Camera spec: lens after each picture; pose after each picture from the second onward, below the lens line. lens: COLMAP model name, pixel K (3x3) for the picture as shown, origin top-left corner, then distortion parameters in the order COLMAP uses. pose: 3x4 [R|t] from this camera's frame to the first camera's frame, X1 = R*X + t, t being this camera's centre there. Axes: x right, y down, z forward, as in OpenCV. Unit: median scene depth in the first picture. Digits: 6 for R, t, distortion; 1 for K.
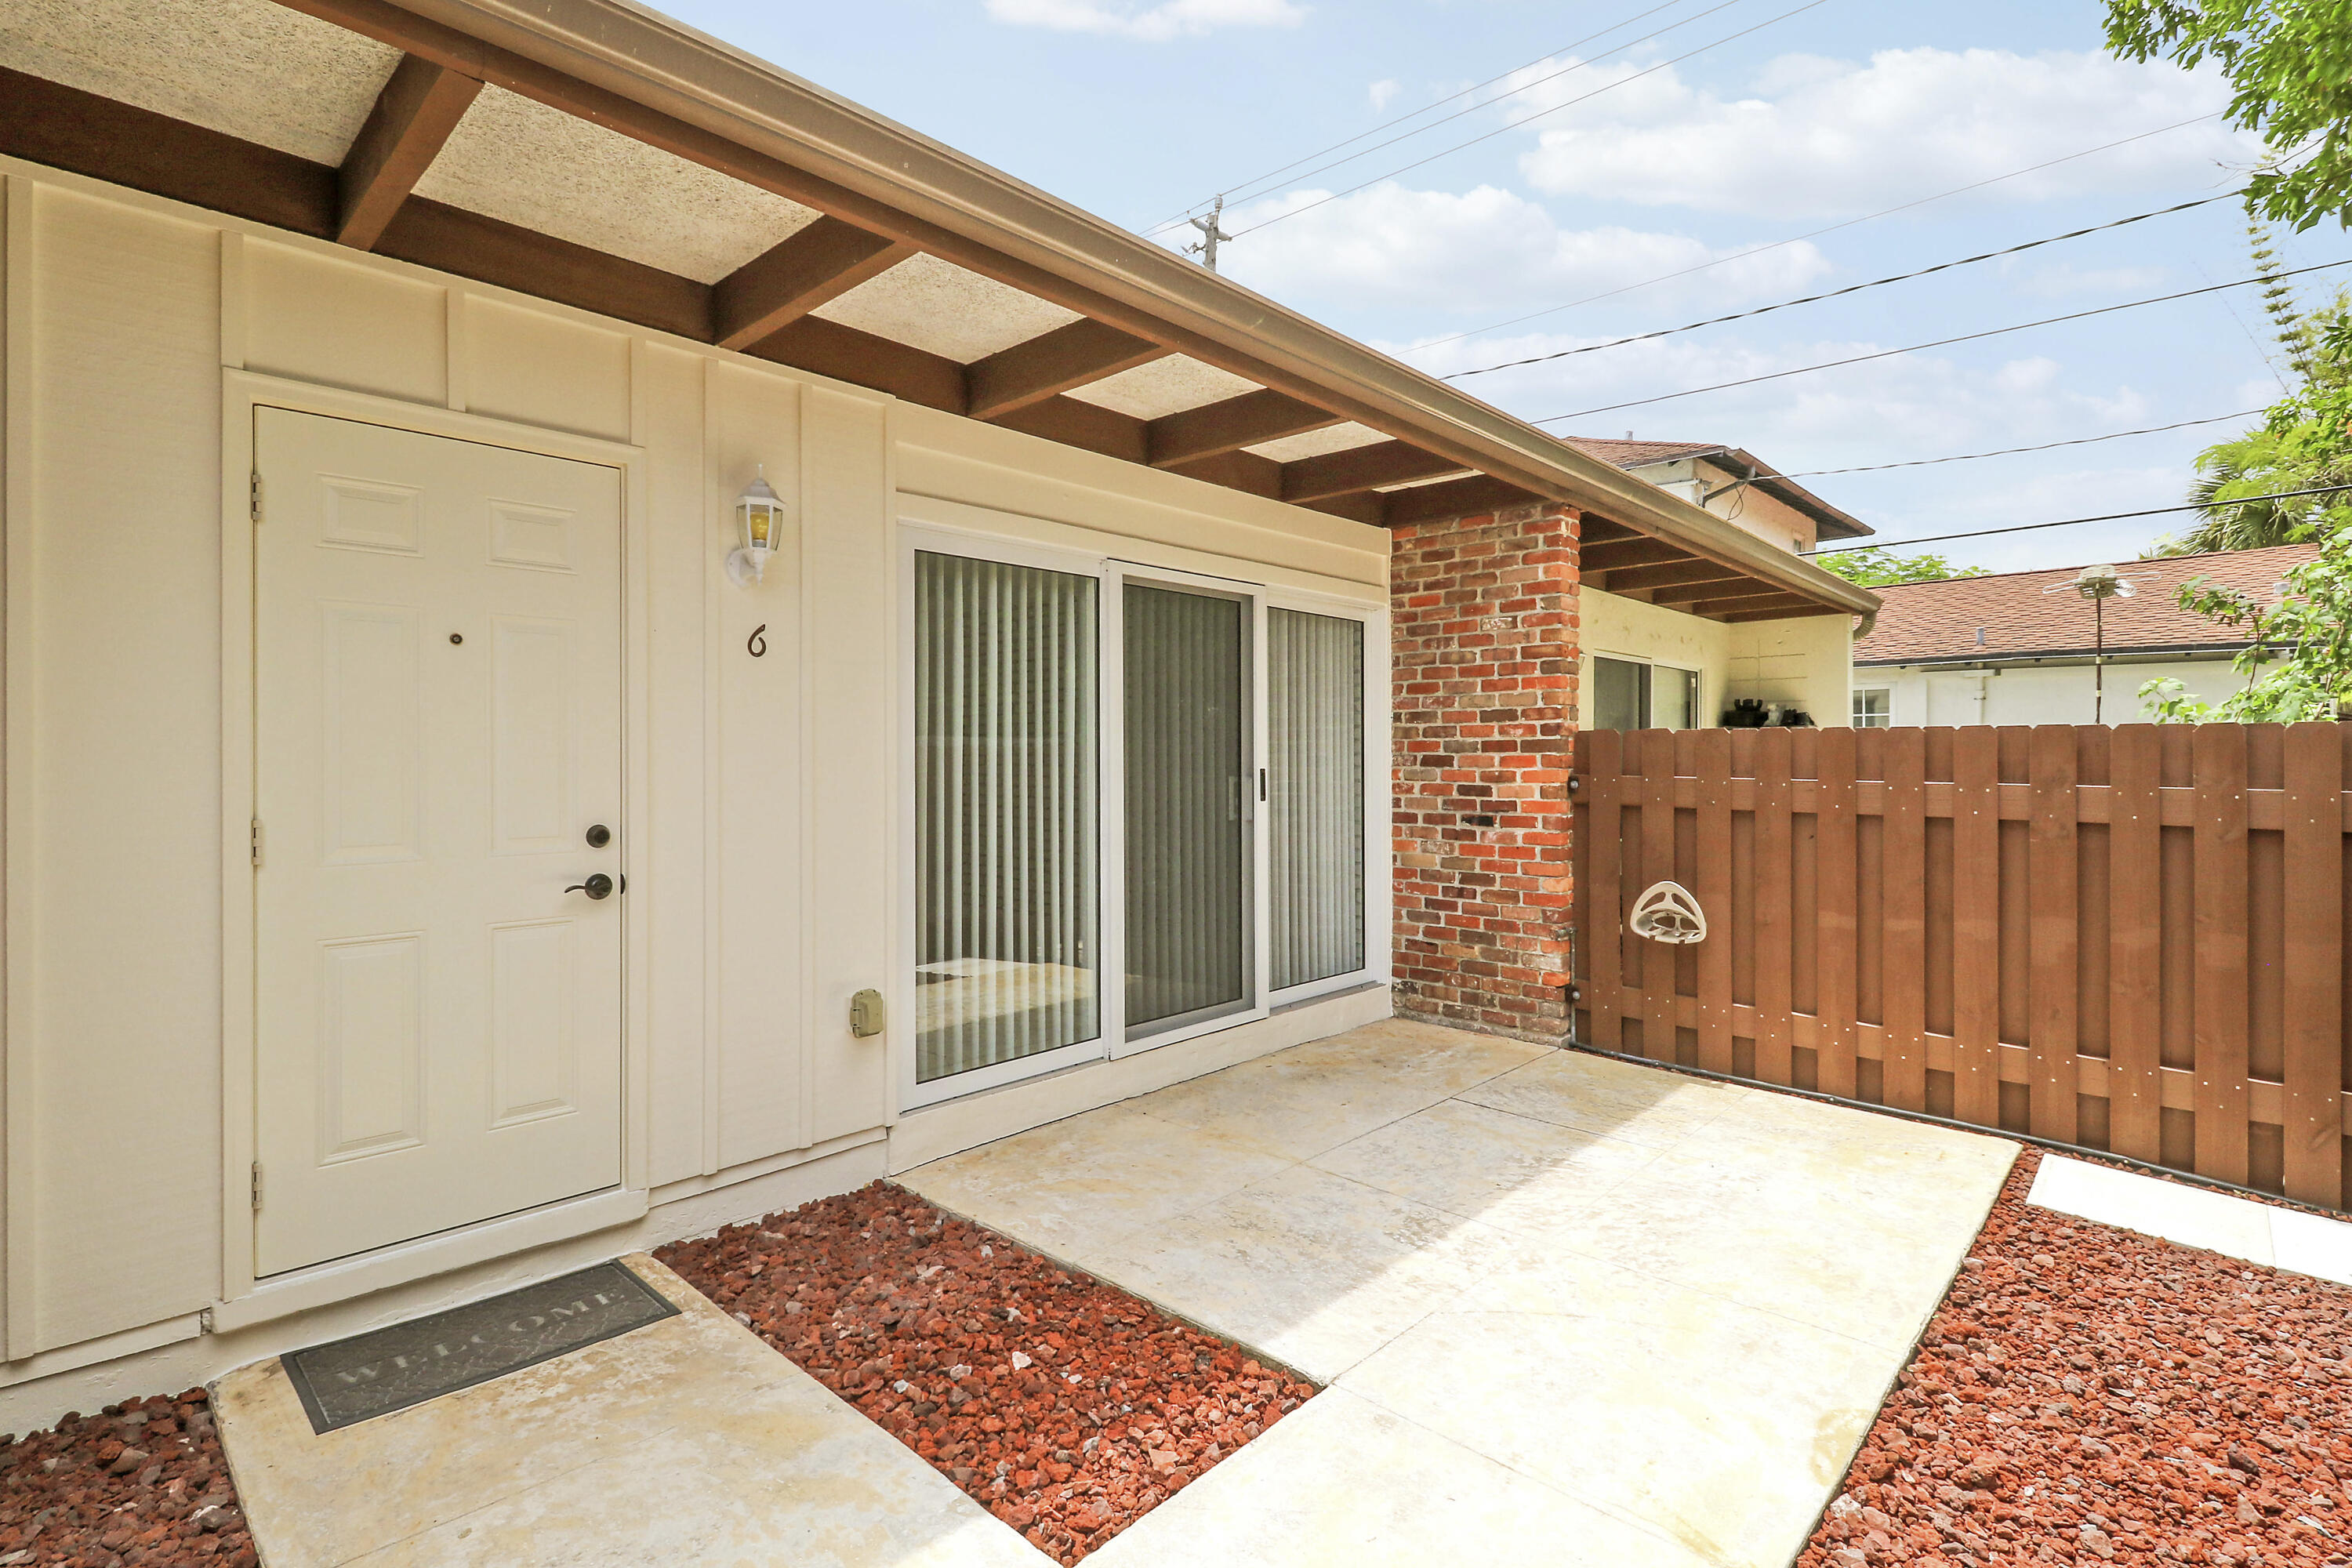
lens RADIAL K [[1107.1, 0, 1180.5], [0, 1107.1, 756.4], [0, 0, 1]] dist [0.001408, -0.006925]
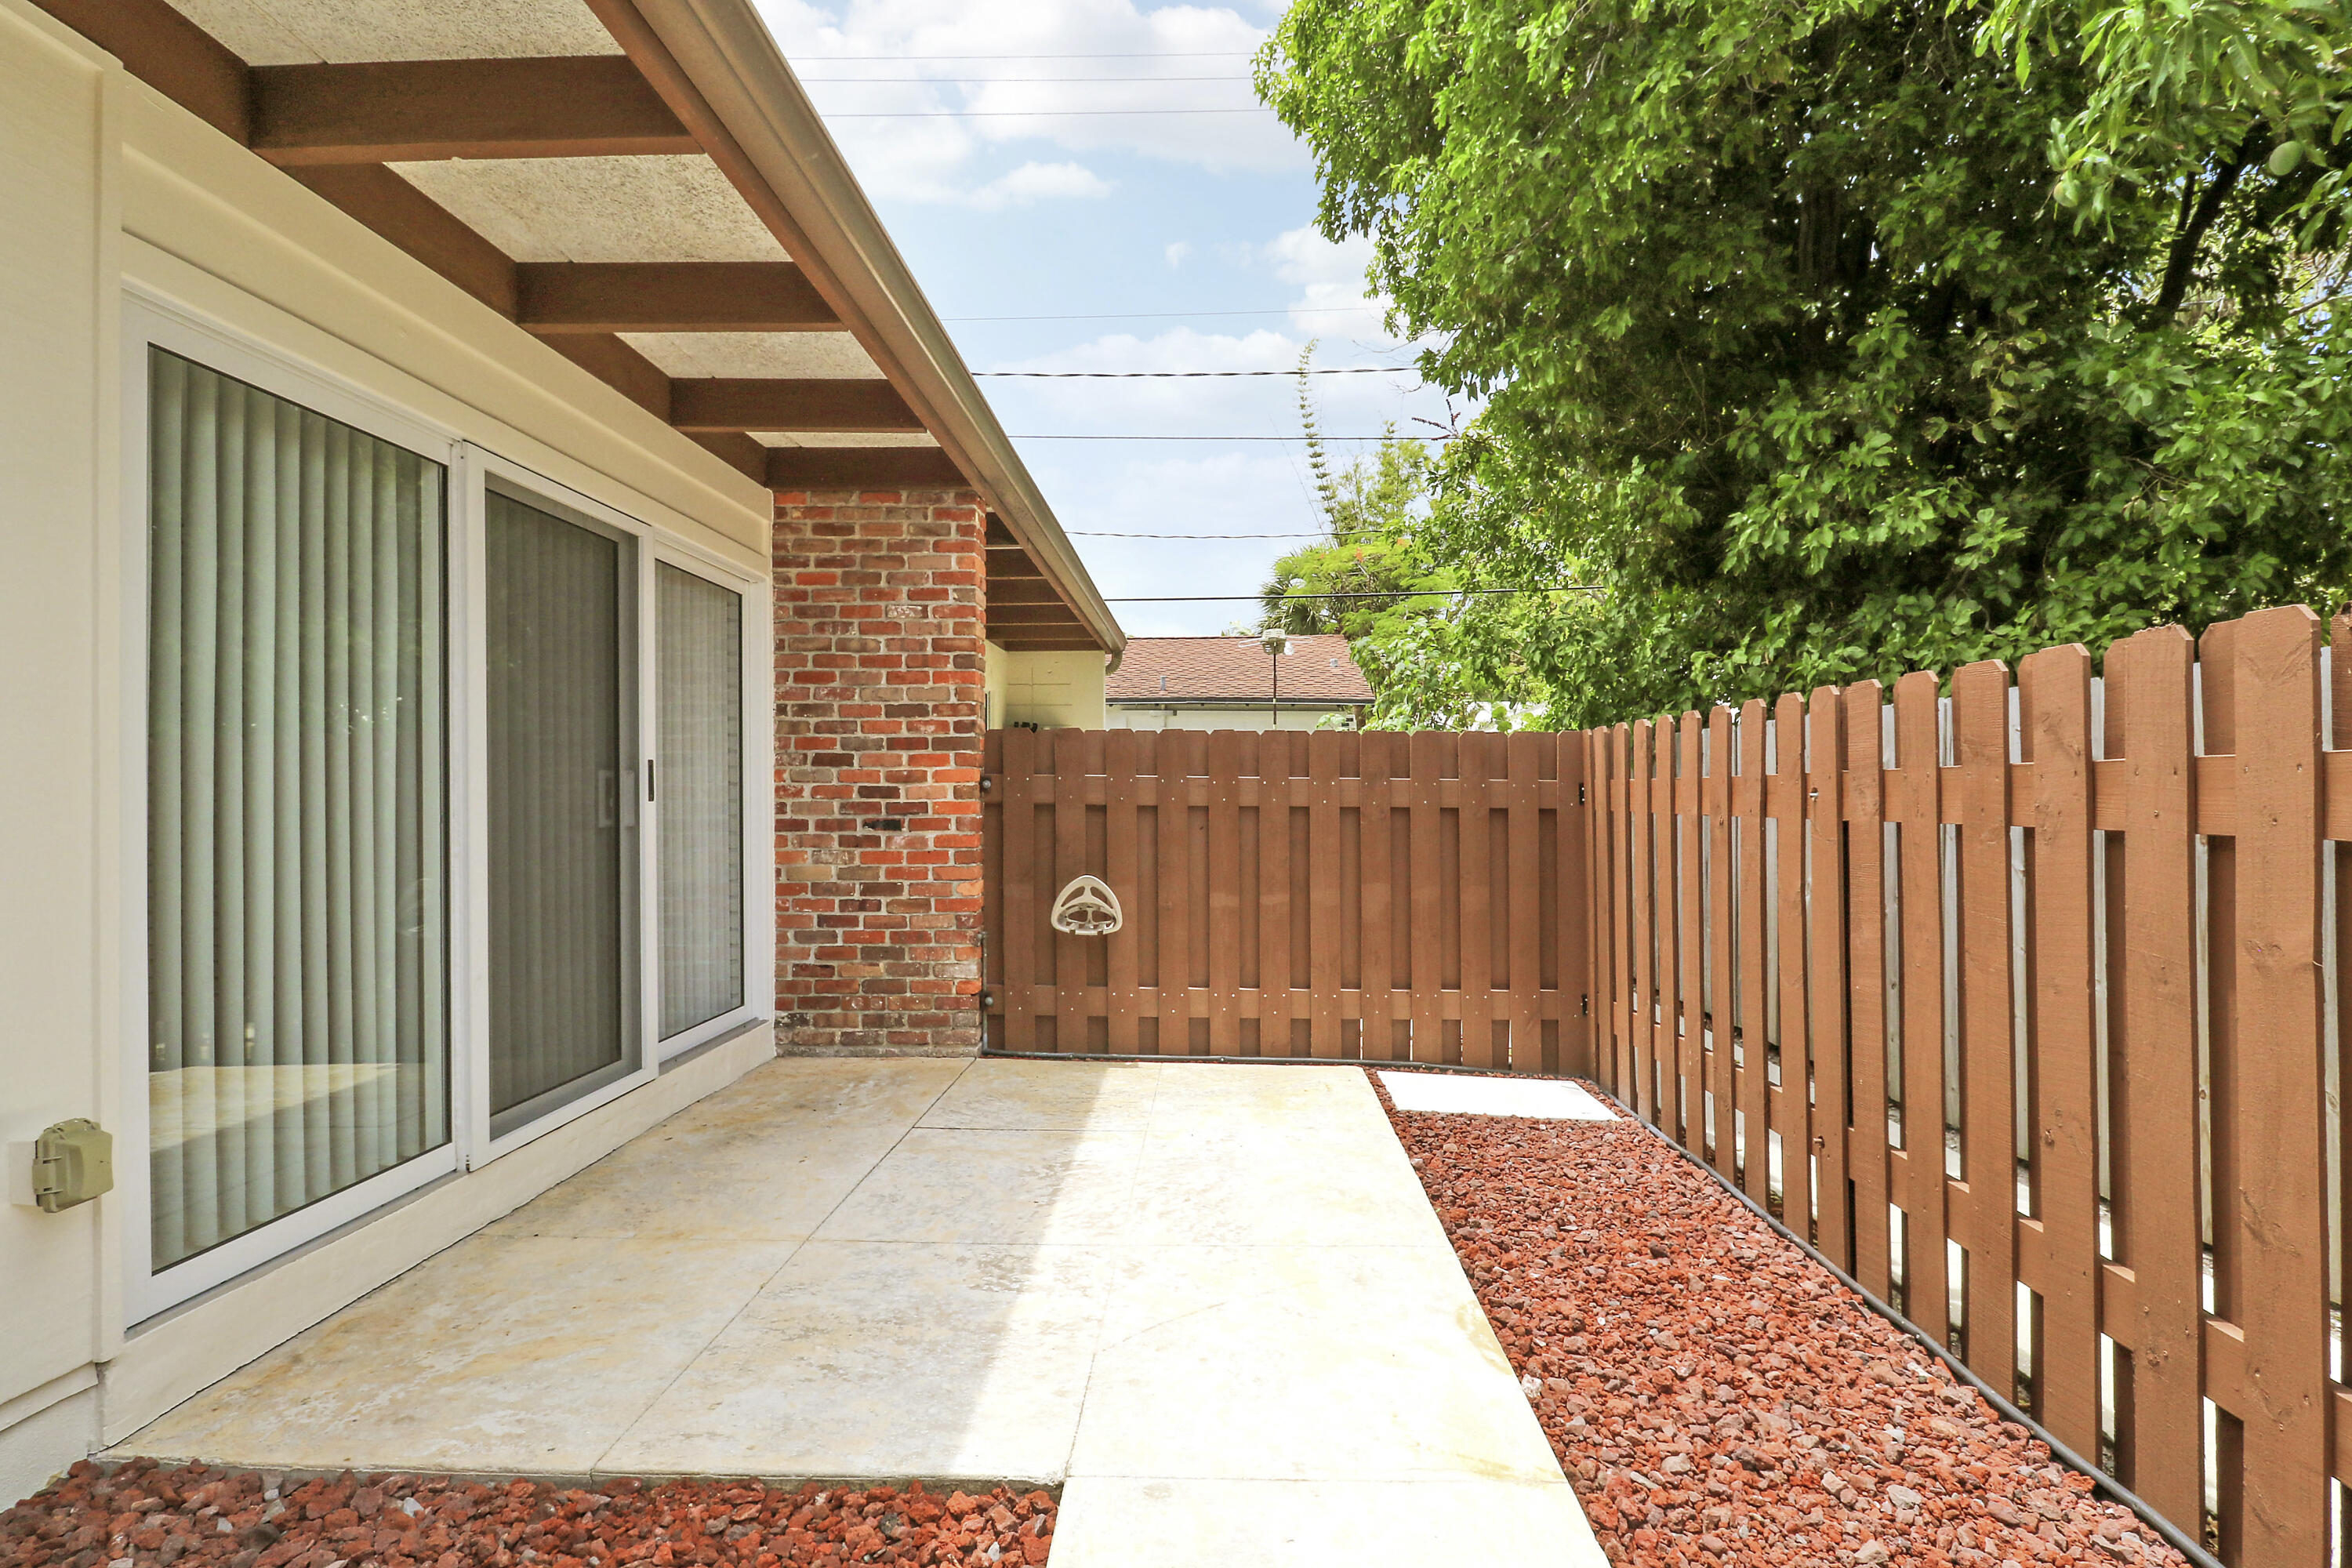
lens RADIAL K [[1095.6, 0, 1210.8], [0, 1095.6, 784.0], [0, 0, 1]] dist [0.002359, -0.017604]
pose [[0.738379, 0.004984, 0.674367, -0.173700], [0.000238, 0.999971, -0.007652, 0.038378], [-0.674386, 0.005811, 0.738357, 0.184178]]
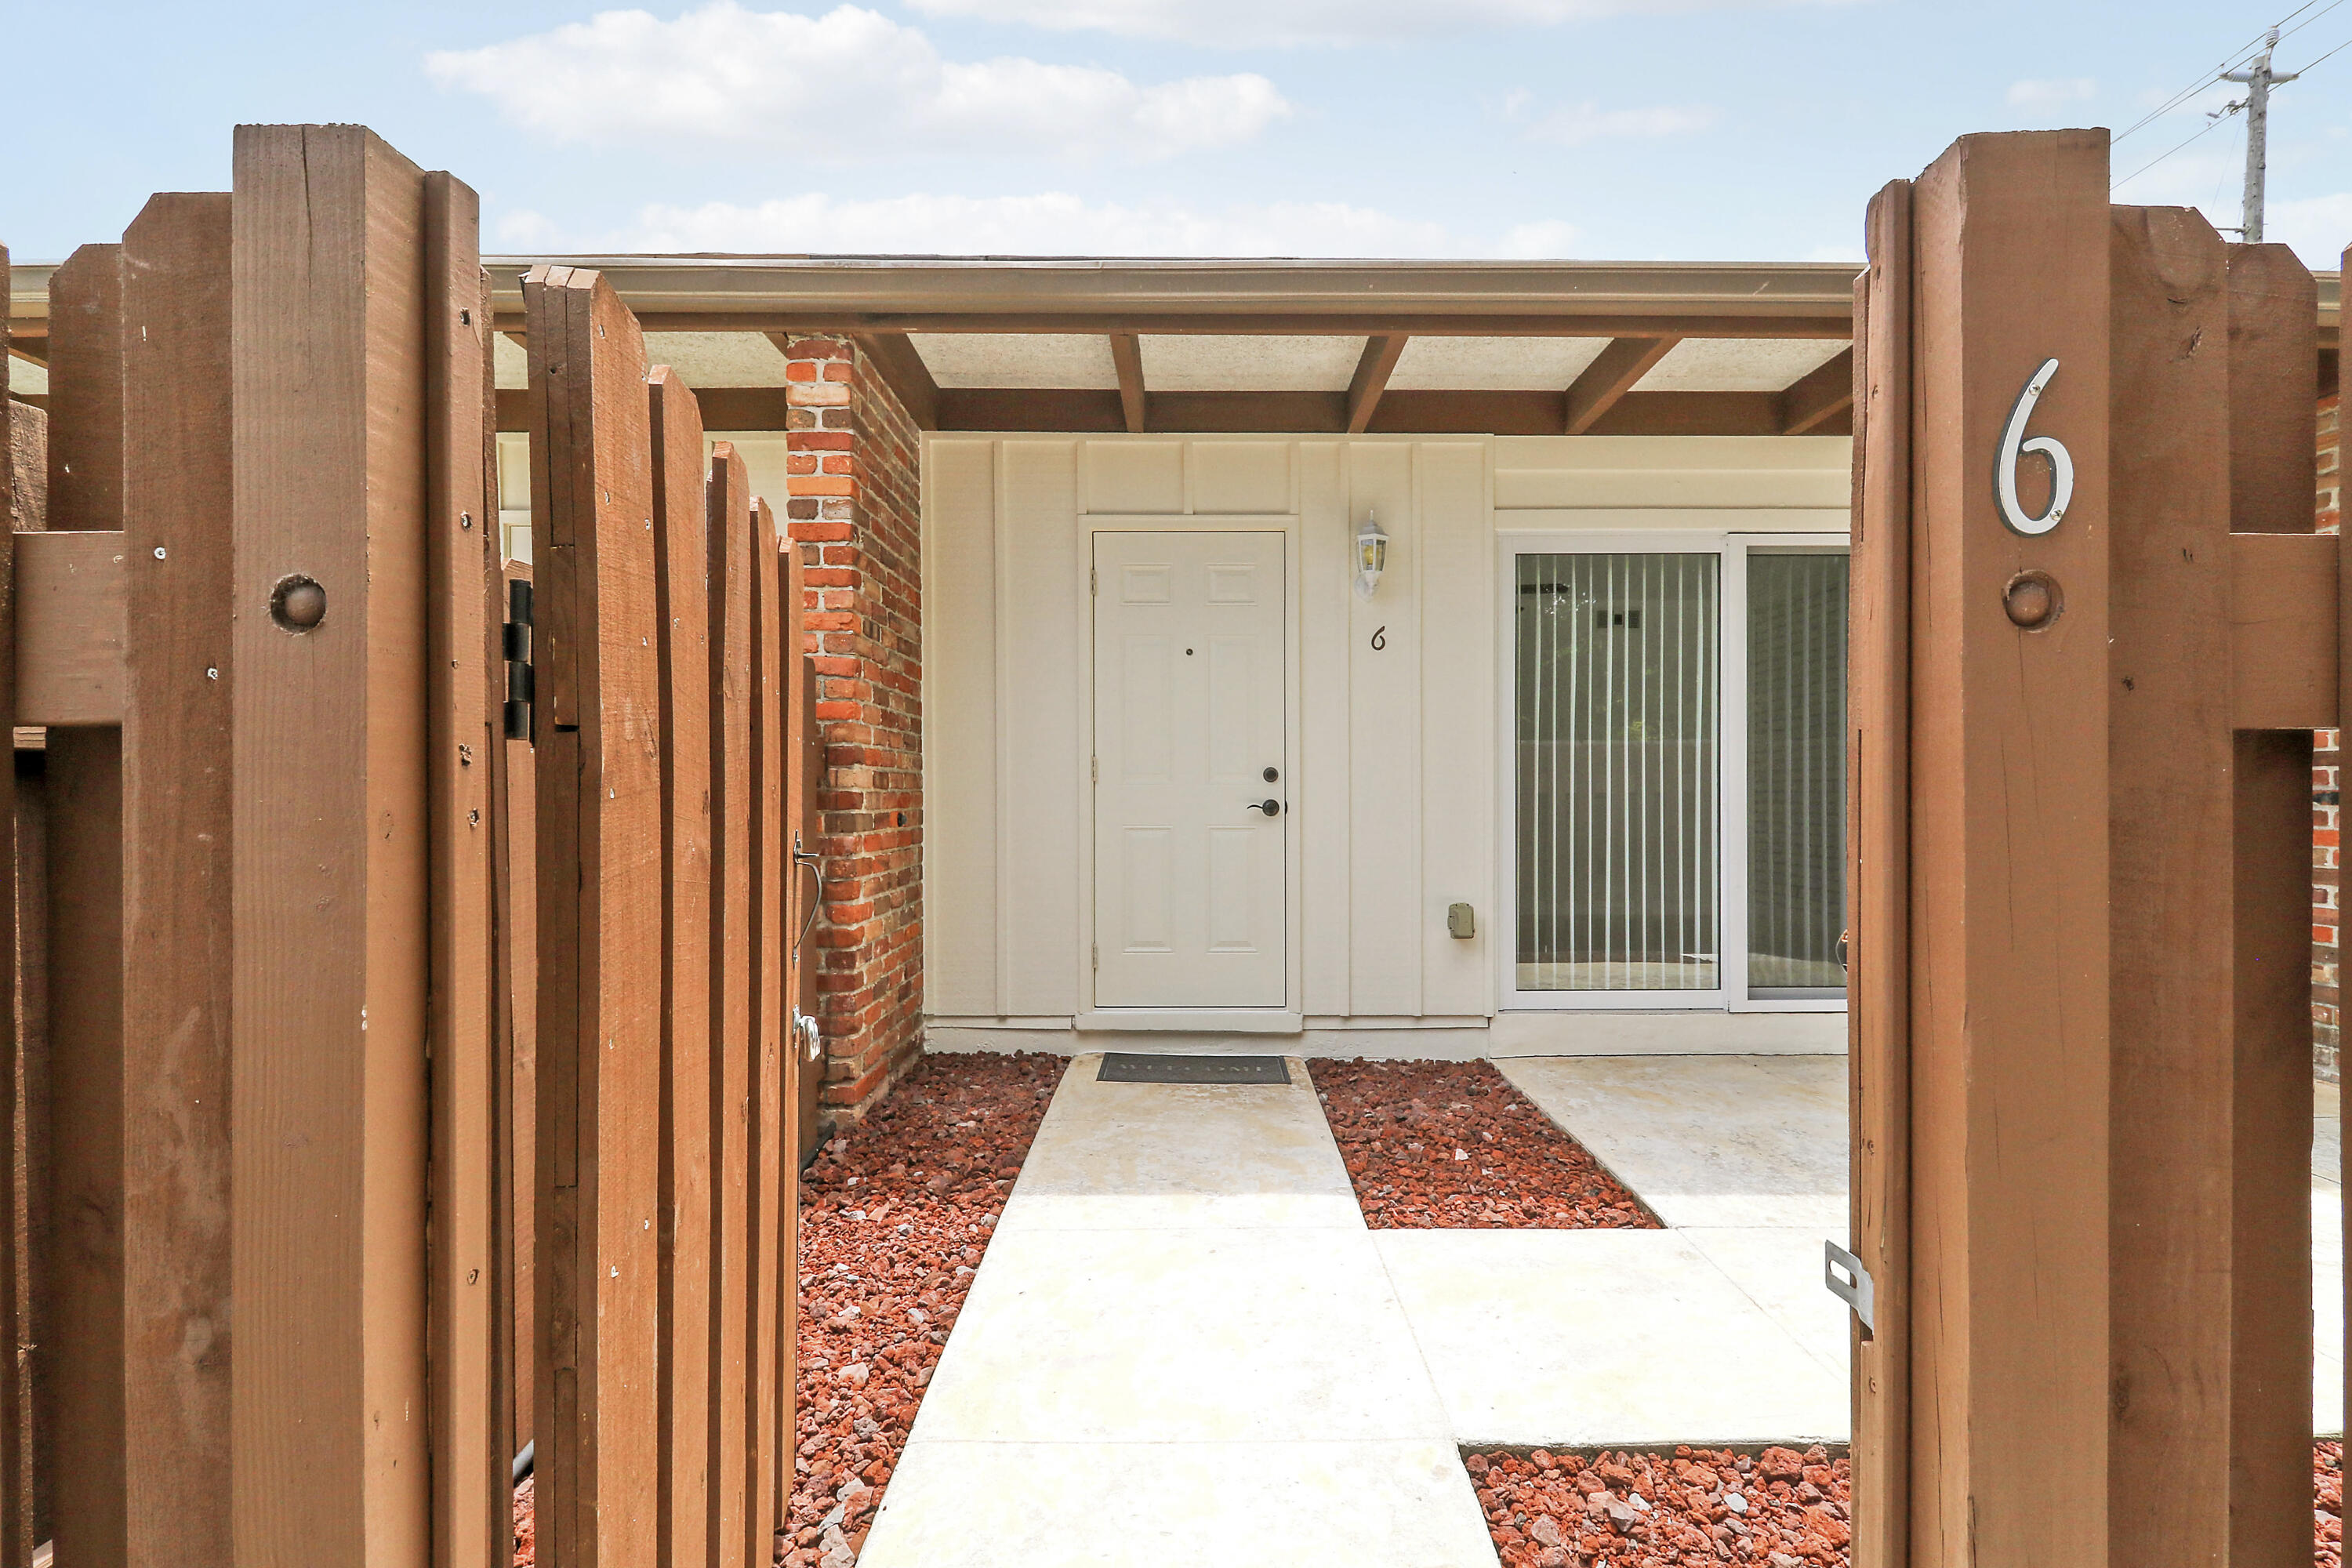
lens RADIAL K [[1095.6, 0, 1210.8], [0, 1095.6, 784.0], [0, 0, 1]] dist [0.002359, -0.017604]
pose [[0.691819, -0.004839, -0.722055, 0.333713], [0.002249, 0.999987, -0.004547, 0.060156], [0.722068, 0.001522, 0.691821, -0.068724]]
